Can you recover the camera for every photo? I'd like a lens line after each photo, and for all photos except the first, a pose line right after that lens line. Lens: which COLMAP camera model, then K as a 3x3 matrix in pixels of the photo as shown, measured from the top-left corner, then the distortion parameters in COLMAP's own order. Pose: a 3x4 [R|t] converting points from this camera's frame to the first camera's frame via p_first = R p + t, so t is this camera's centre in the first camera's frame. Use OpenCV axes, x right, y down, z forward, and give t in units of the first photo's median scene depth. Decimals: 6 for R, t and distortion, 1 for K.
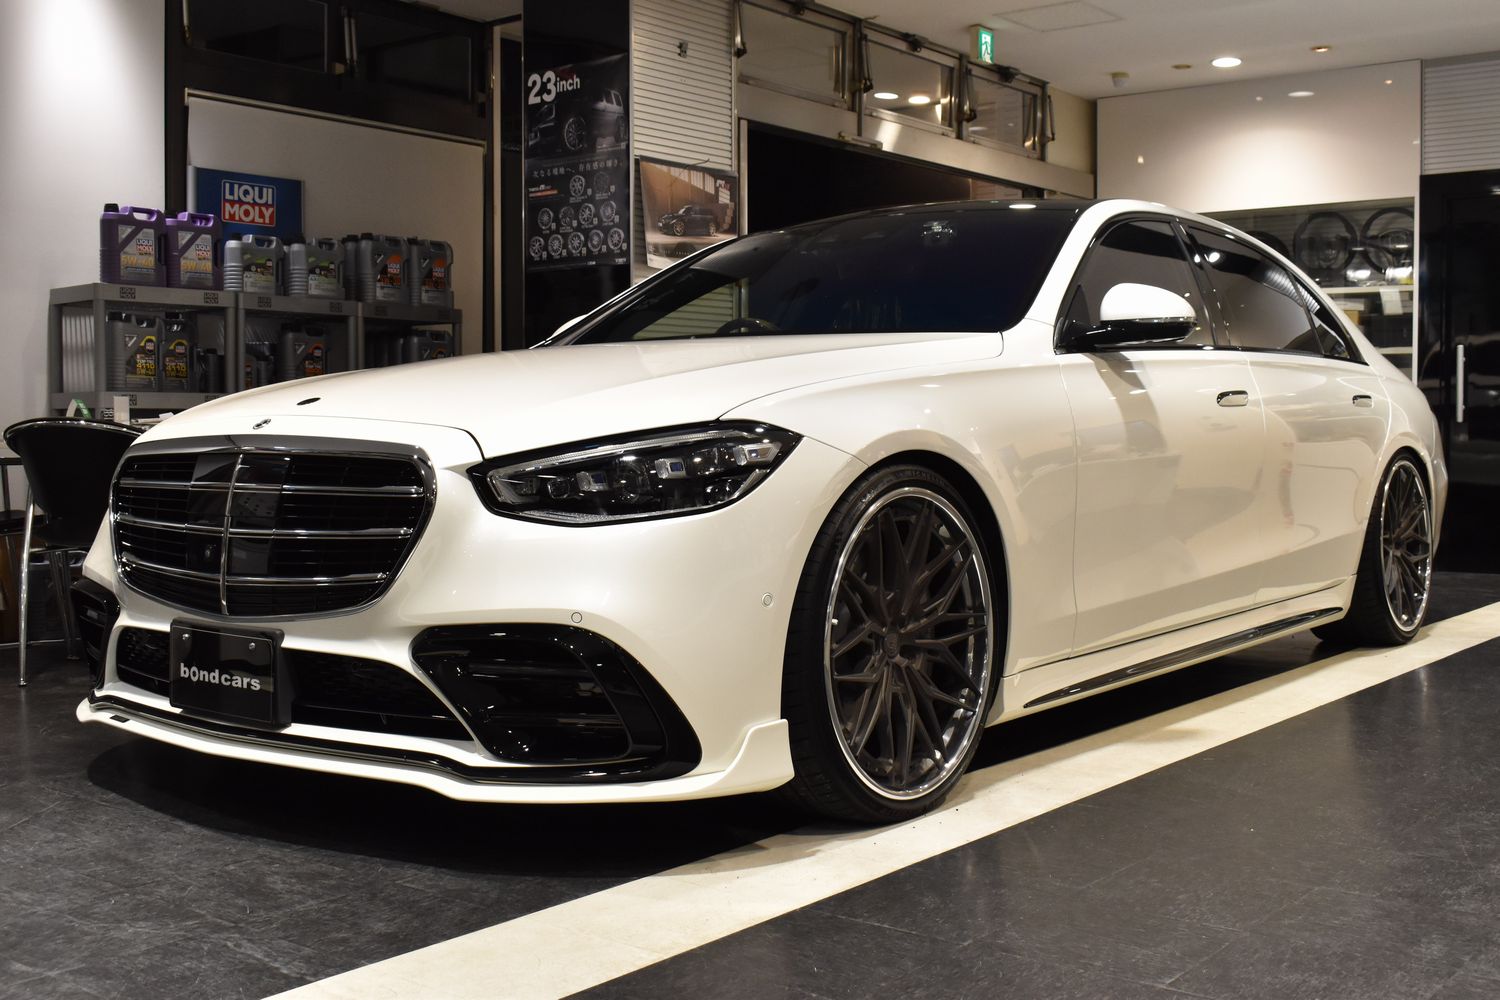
lens RADIAL K [[1684.8, 0, 751.7], [0, 1684.8, 492.6], [0, 0, 1]] dist [-0.054086, 0.000000]
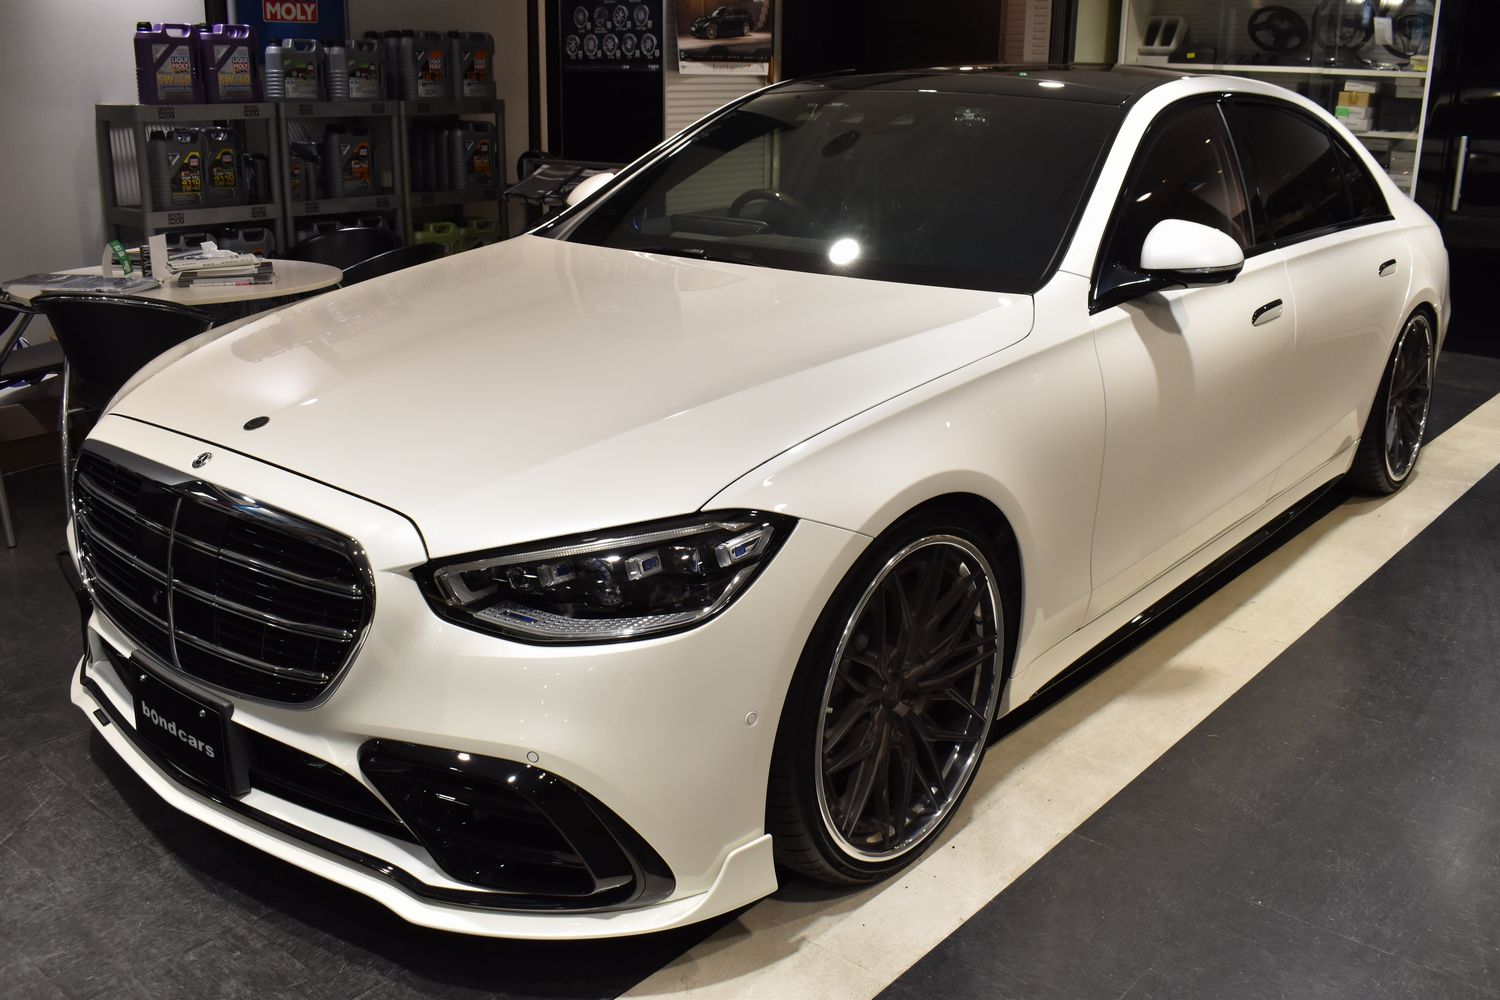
lens RADIAL K [[1380.5, 0, 749.9], [0, 1380.5, 498.6], [0, 0, 1]] dist [-0.075482, 0.000000]
pose [[0.999167, 0.026226, -0.031277, 0.024926], [-0.017140, 0.965019, 0.261619, -0.210872], [0.037044, -0.260865, 0.964664, 0.289069]]
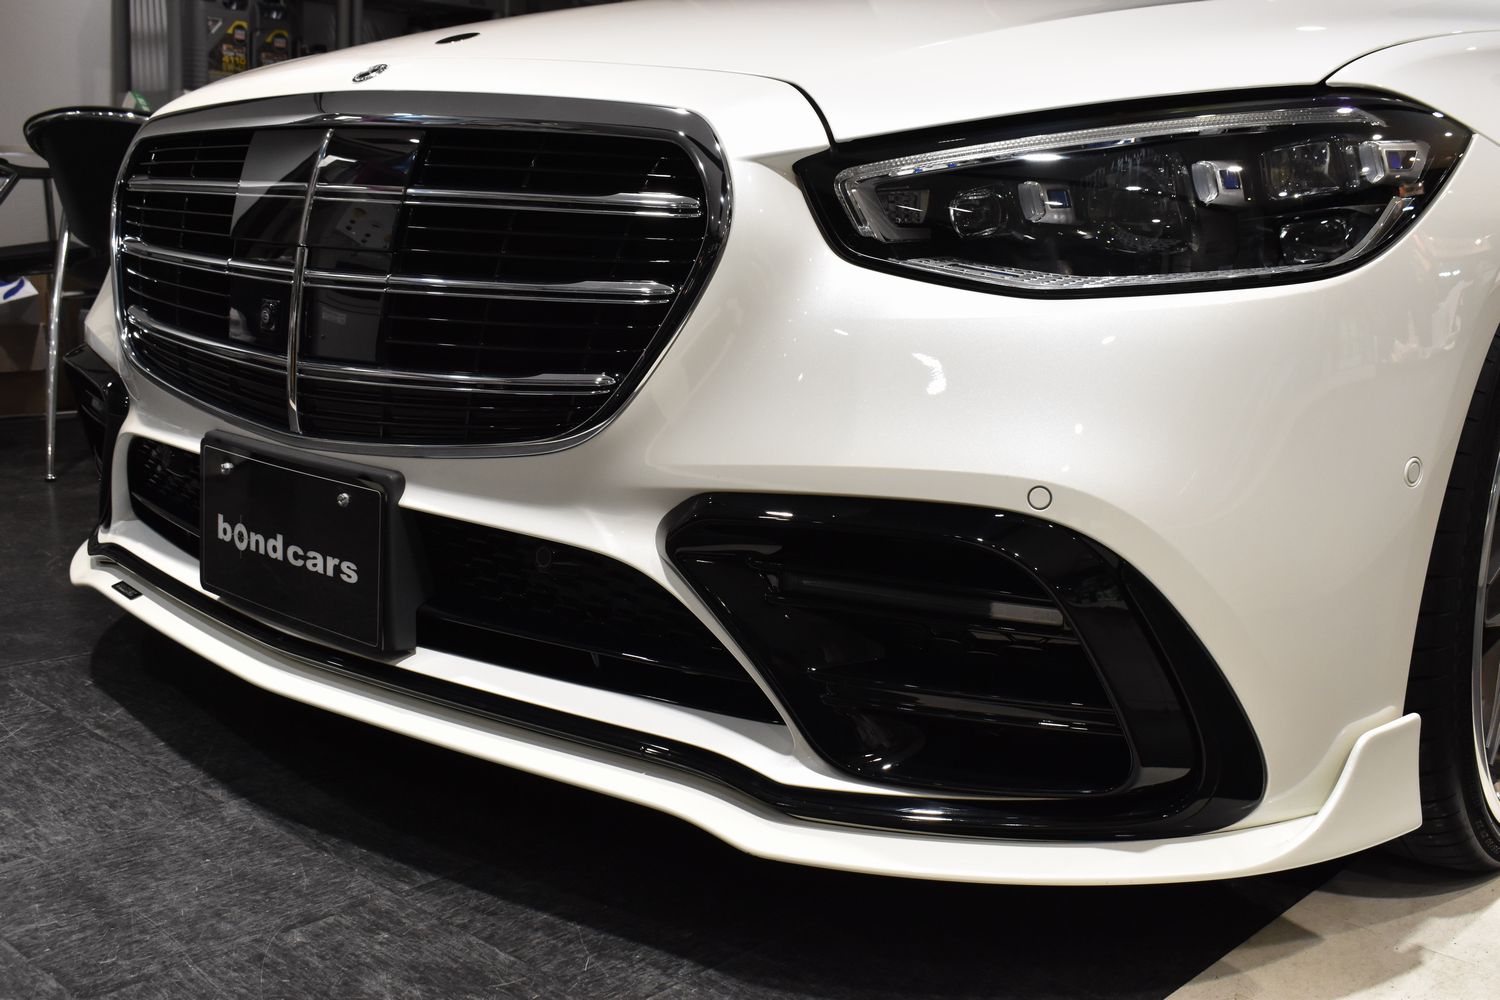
lens RADIAL K [[1620.8, 0, 750.1], [0, 1620.8, 501.4], [0, 0, 1]] dist [-0.064065, 0.000000]
pose [[0.996939, 0.052738, -0.057721, -0.132949], [-0.043753, 0.988146, 0.147153, 0.012083], [0.064798, -0.144177, 0.987428, 0.476289]]
